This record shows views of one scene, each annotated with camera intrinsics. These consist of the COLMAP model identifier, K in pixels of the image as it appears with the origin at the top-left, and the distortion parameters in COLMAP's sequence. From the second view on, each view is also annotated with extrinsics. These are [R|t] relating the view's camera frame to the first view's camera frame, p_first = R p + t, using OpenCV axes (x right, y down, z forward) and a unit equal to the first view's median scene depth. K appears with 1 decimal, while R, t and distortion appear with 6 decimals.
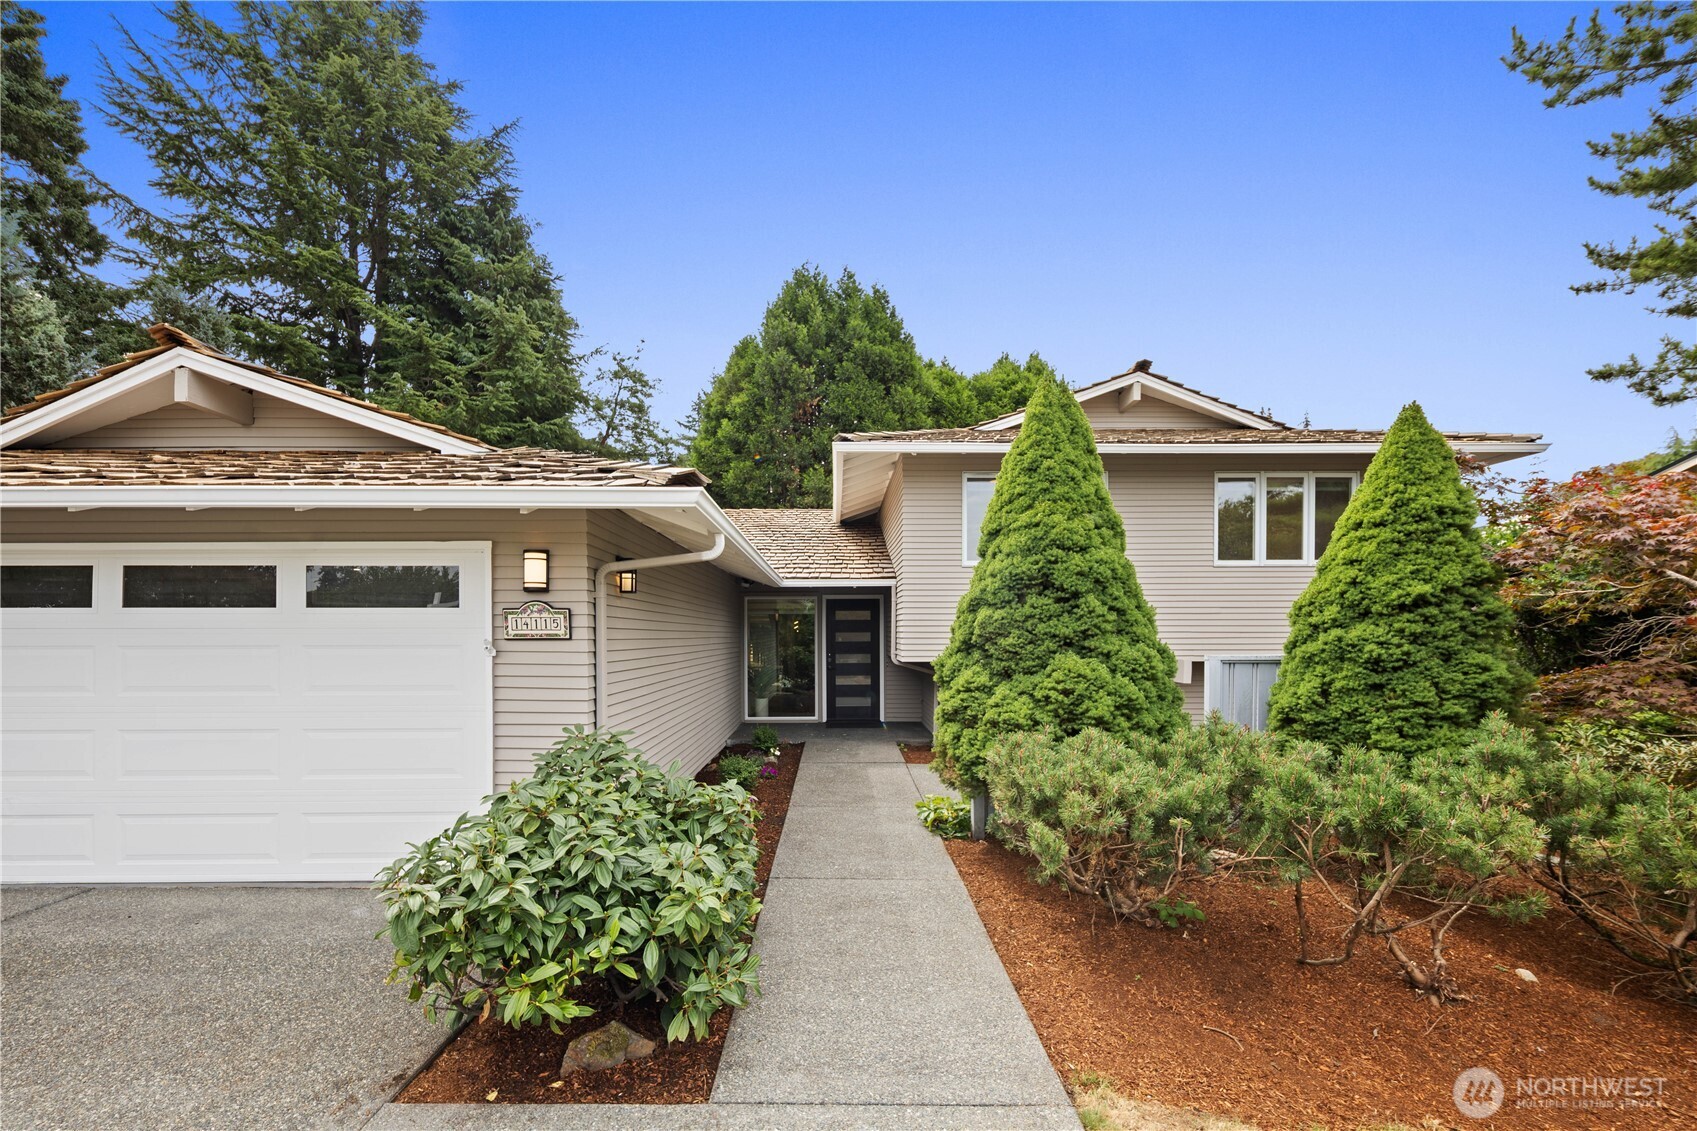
lens RADIAL K [[731.4, 0, 844.0], [0, 731.4, 638.1], [0, 0, 1]] dist [-0.001216, -0.000858]
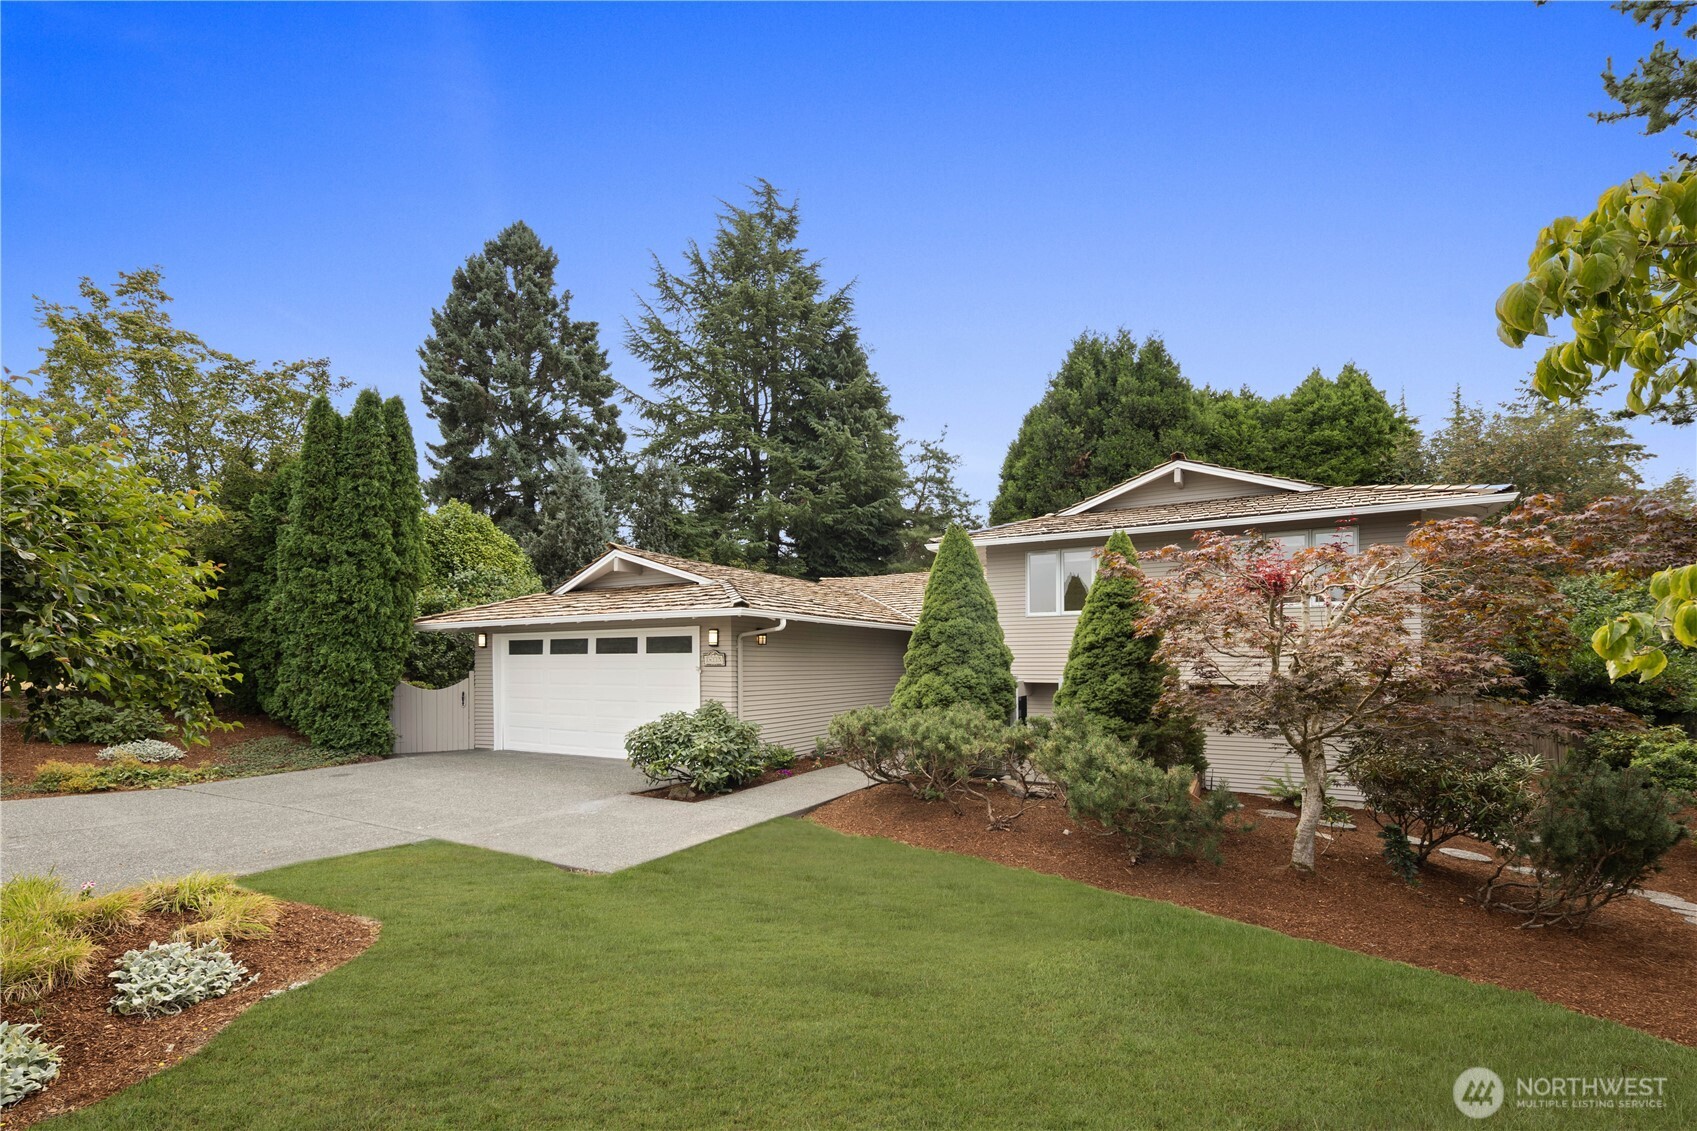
lens RADIAL K [[719.1, 0, 851.3], [0, 719.1, 672.7], [0, 0, 1]] dist [-0.001461, -0.000332]
pose [[0.868052, 0.006800, -0.496427, 0.247499], [-0.002189, 0.999949, 0.009871, -0.000110], [0.496469, -0.007482, 0.868022, -0.179949]]
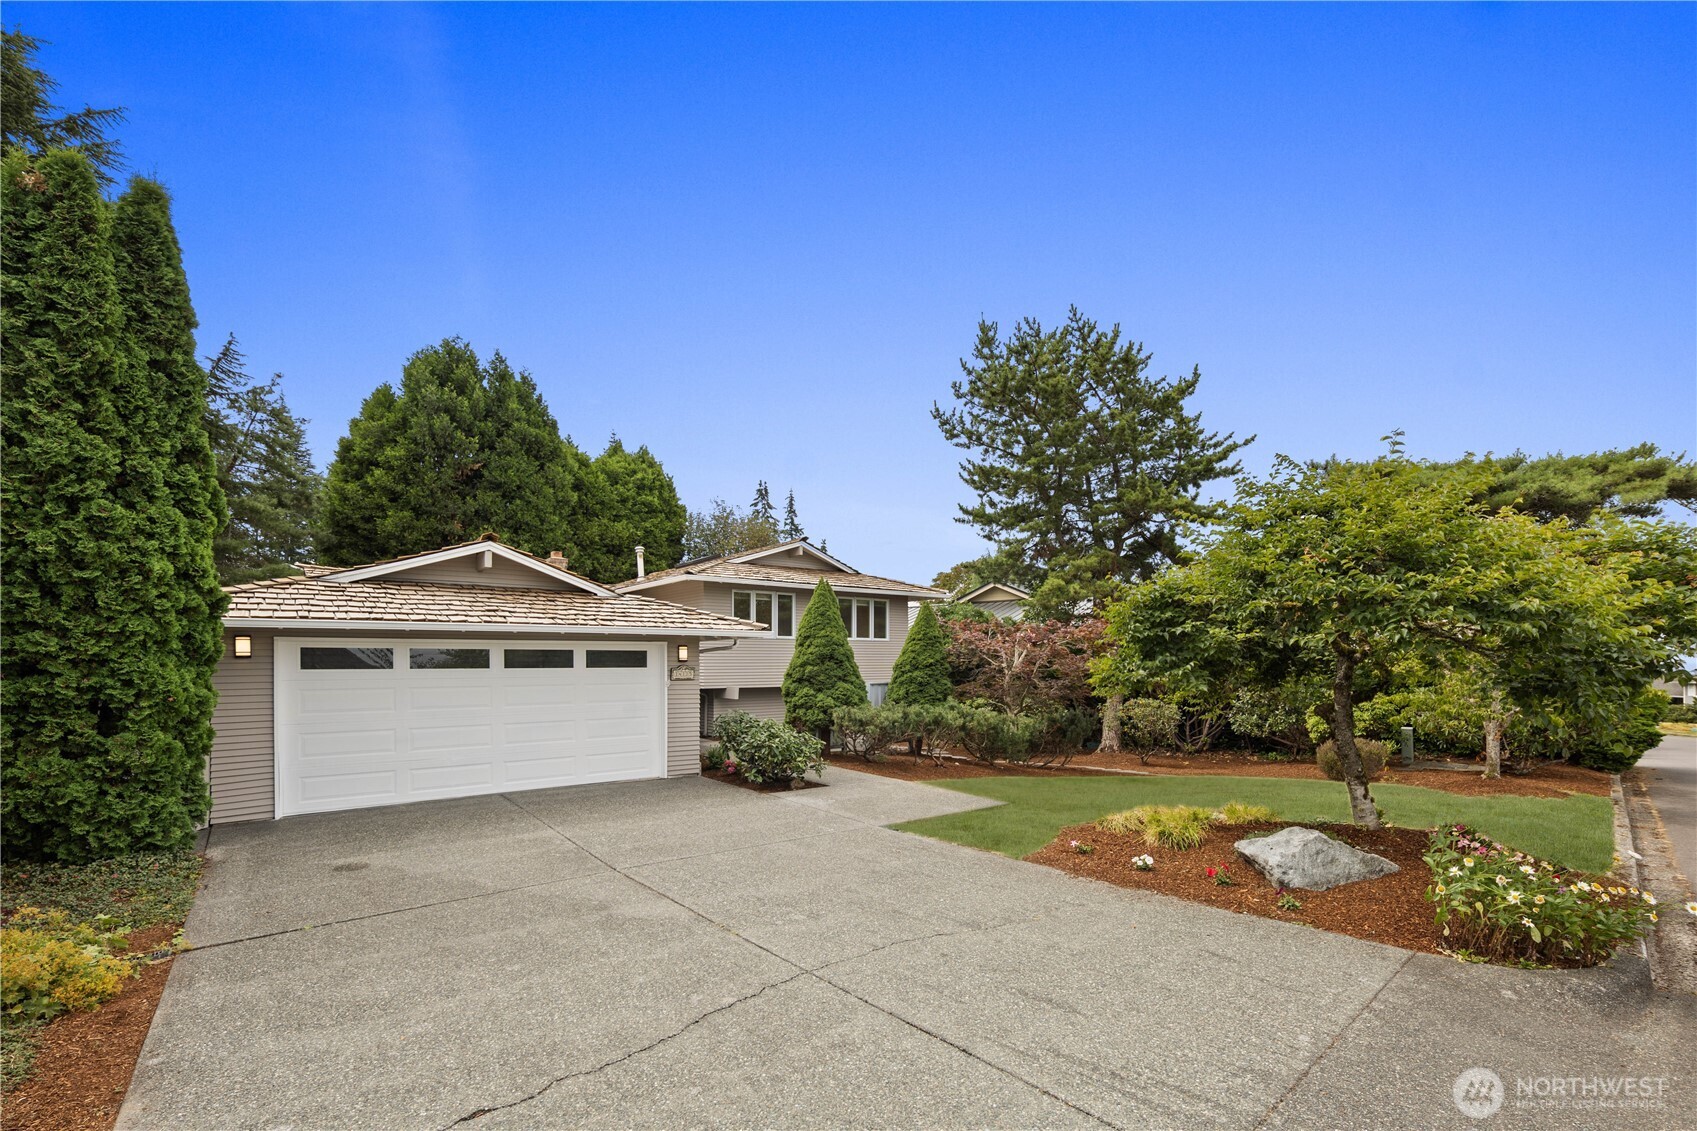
lens RADIAL K [[731.4, 0, 844.0], [0, 731.4, 638.1], [0, 0, 1]] dist [-0.001216, -0.000858]
pose [[0.797036, 0.019452, 0.603618, -0.327190], [0.006575, 0.999142, -0.040880, -0.007911], [-0.603895, 0.036552, 0.796225, -0.301067]]
